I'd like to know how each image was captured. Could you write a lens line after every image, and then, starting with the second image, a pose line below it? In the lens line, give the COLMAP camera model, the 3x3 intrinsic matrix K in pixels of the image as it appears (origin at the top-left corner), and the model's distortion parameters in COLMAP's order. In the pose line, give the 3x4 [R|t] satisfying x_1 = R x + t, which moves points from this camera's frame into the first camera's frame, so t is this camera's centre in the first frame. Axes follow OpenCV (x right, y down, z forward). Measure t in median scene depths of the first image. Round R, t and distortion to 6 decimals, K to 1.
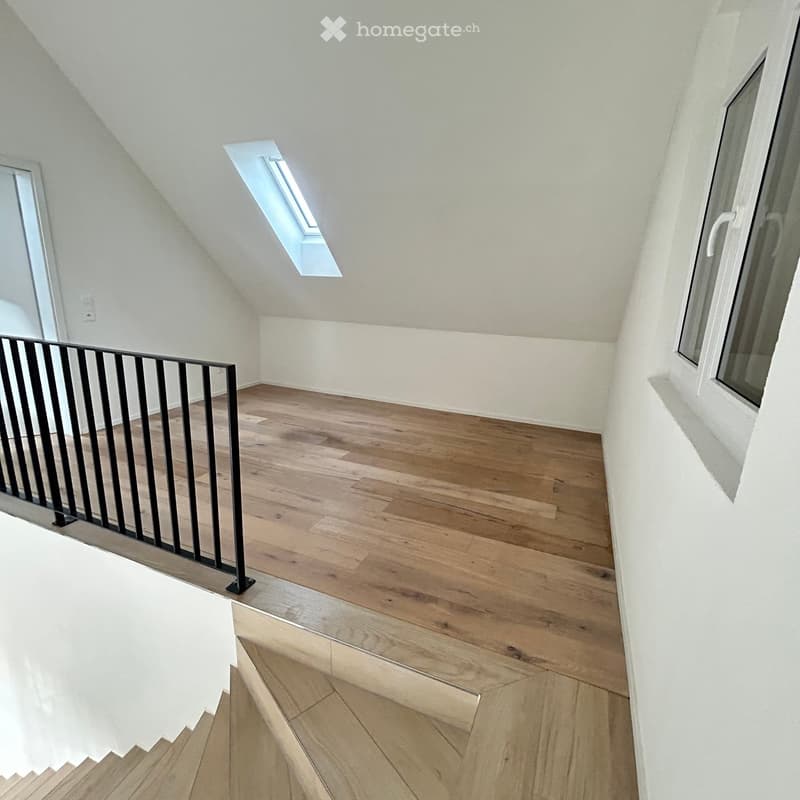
lens RADIAL K [[431.6, 0, 400.6], [0, 431.6, 397.9], [0, 0, 1]] dist [-0.002578, 0.002847]
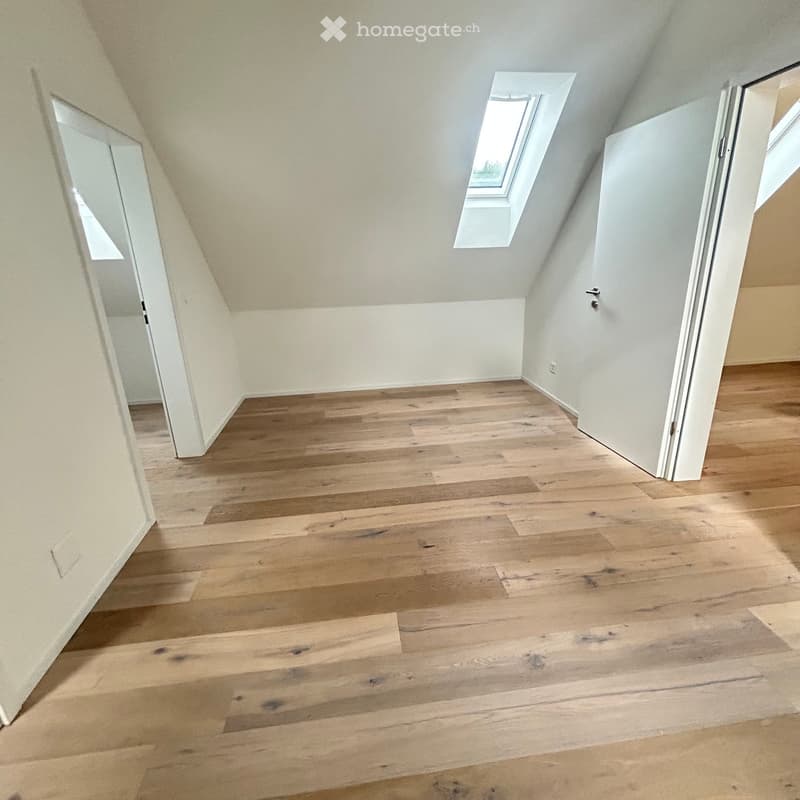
lens RADIAL K [[431.6, 0, 400.6], [0, 431.6, 397.9], [0, 0, 1]] dist [-0.002578, 0.002847]
pose [[0.866754, -0.219064, 0.448050, -0.958263], [0.191583, 0.975689, 0.106425, -0.139156], [-0.460472, -0.006406, 0.887651, 0.387567]]
